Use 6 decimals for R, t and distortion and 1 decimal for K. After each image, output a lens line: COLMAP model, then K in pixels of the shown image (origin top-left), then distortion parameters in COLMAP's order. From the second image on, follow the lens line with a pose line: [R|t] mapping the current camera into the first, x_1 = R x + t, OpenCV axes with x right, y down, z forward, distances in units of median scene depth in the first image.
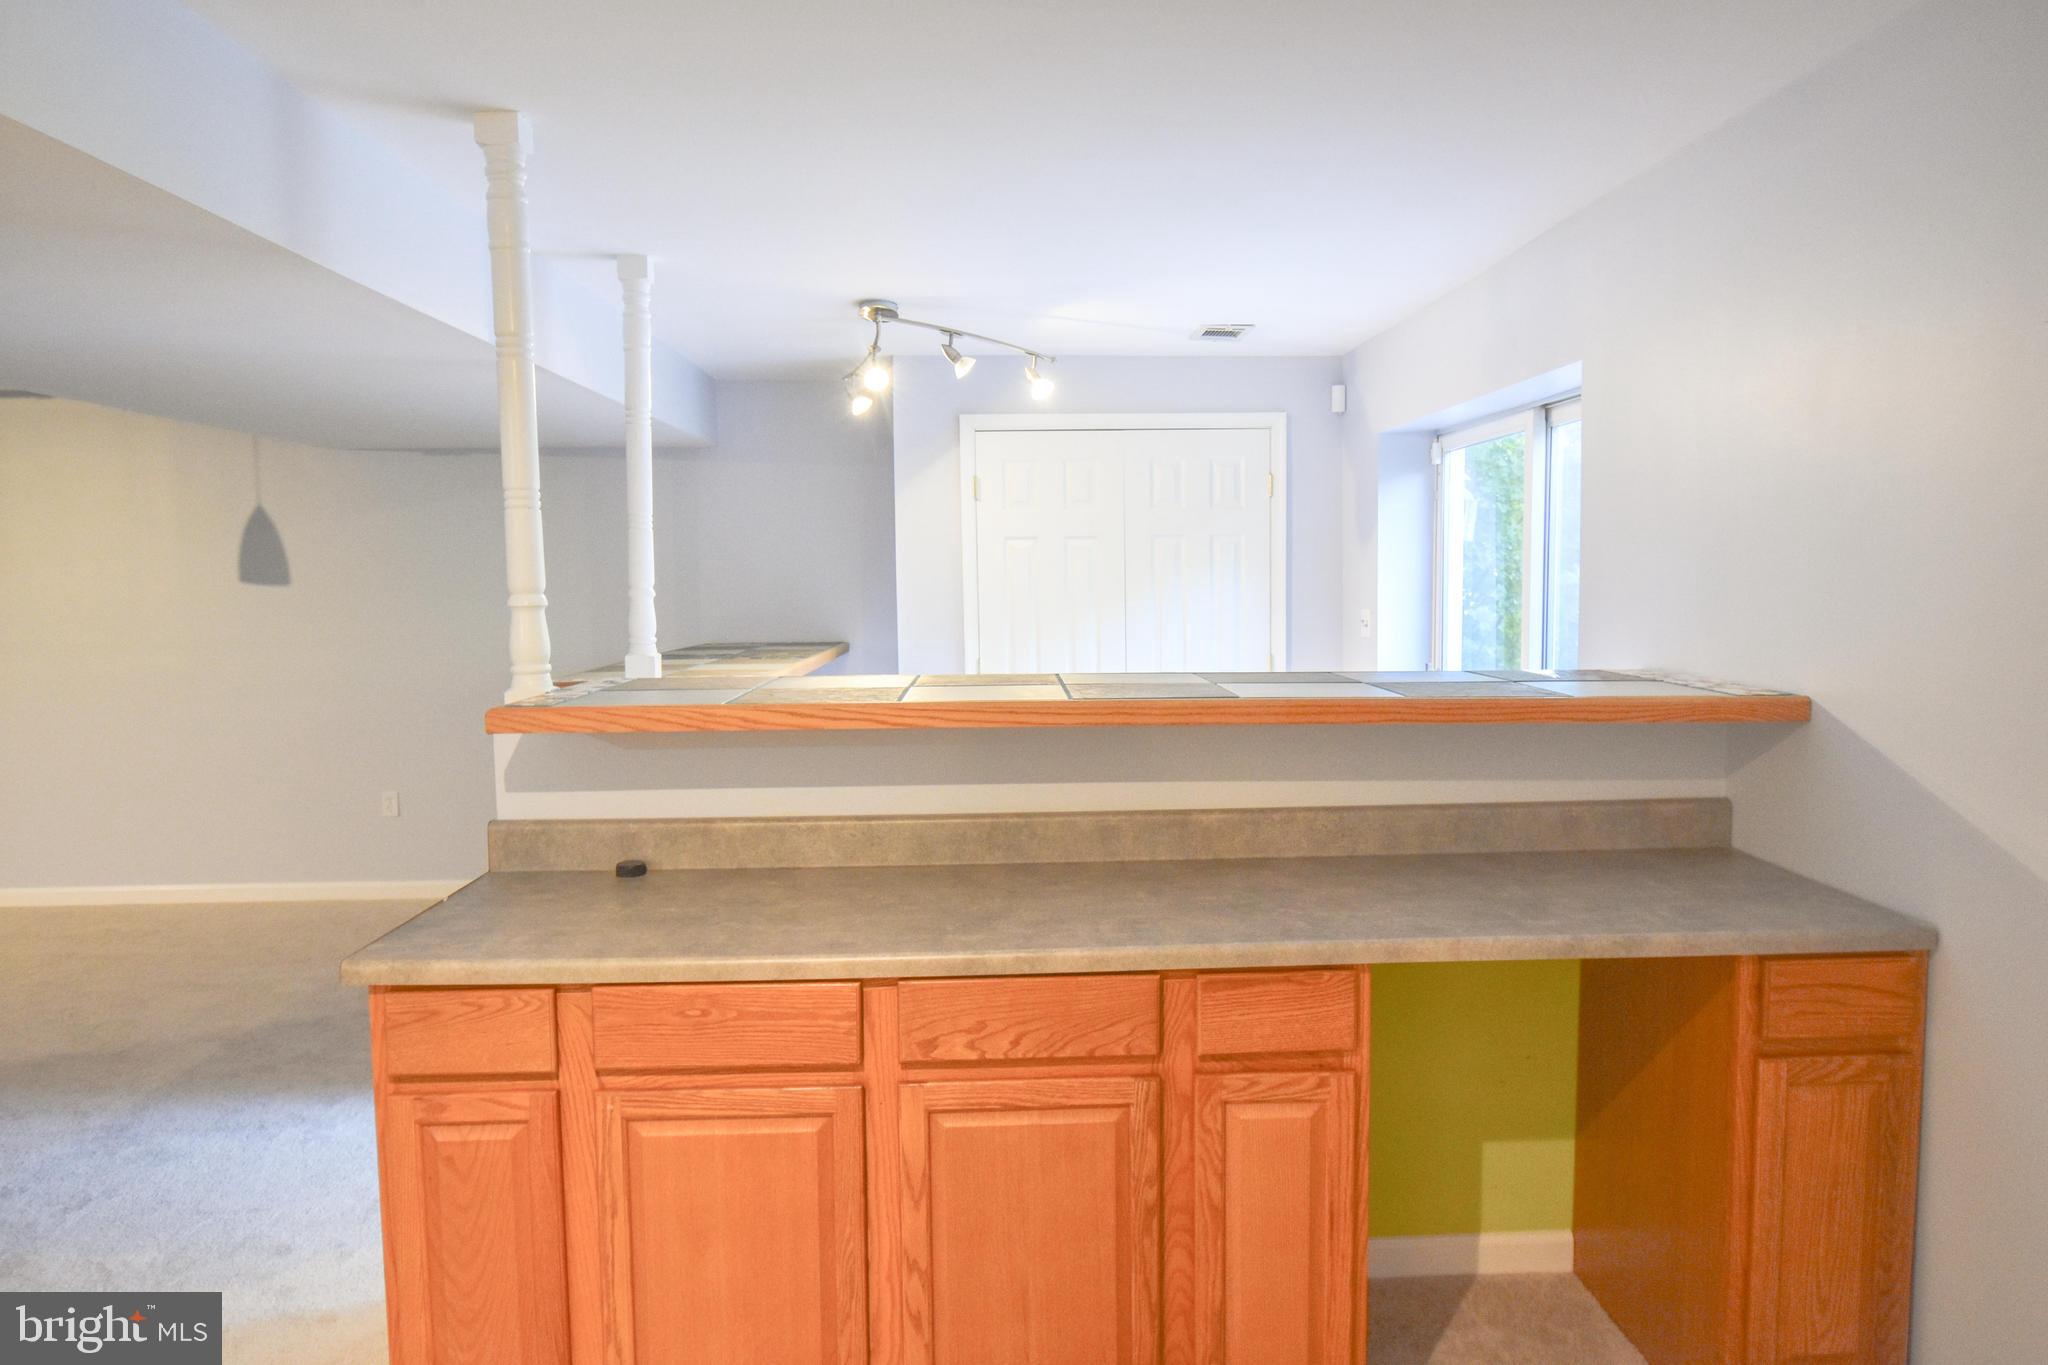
lens RADIAL K [[1362.9, 0, 1069.3], [0, 1362.9, 684.5], [0, 0, 1]] dist [-0.002273, -0.004160]
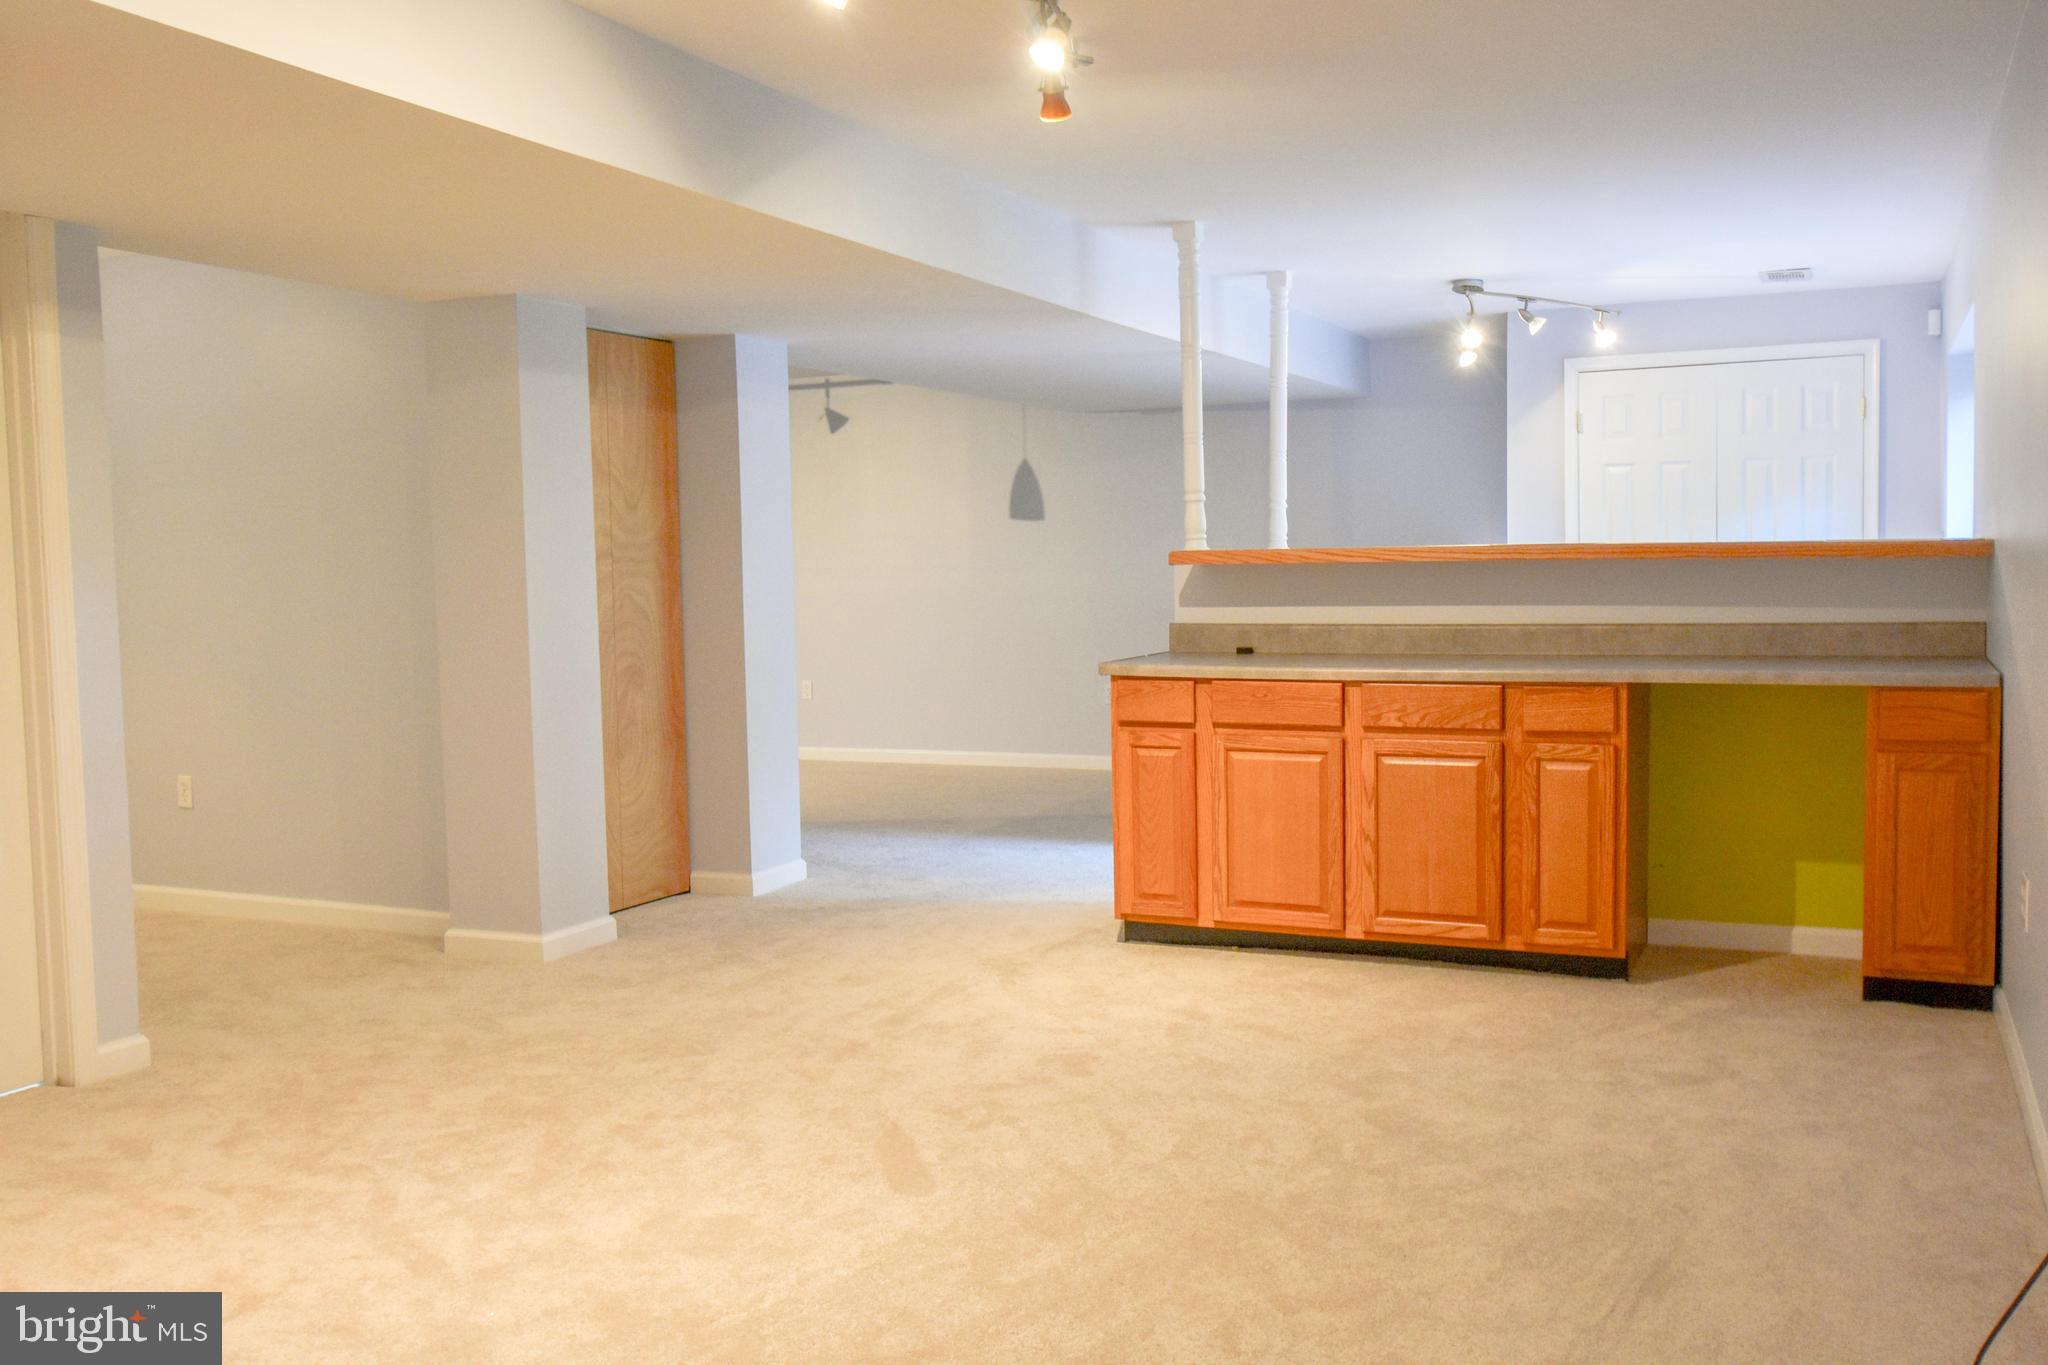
lens RADIAL K [[1762.6, 0, 1069.3], [0, 1762.6, 682.8], [0, 0, 1]] dist [-0.009167, 0.006806]
pose [[0.886933, 0.025814, -0.461177, 0.627751], [-0.027820, 0.999610, 0.002450, 0.217175], [0.461060, 0.010657, 0.887305, -1.328308]]
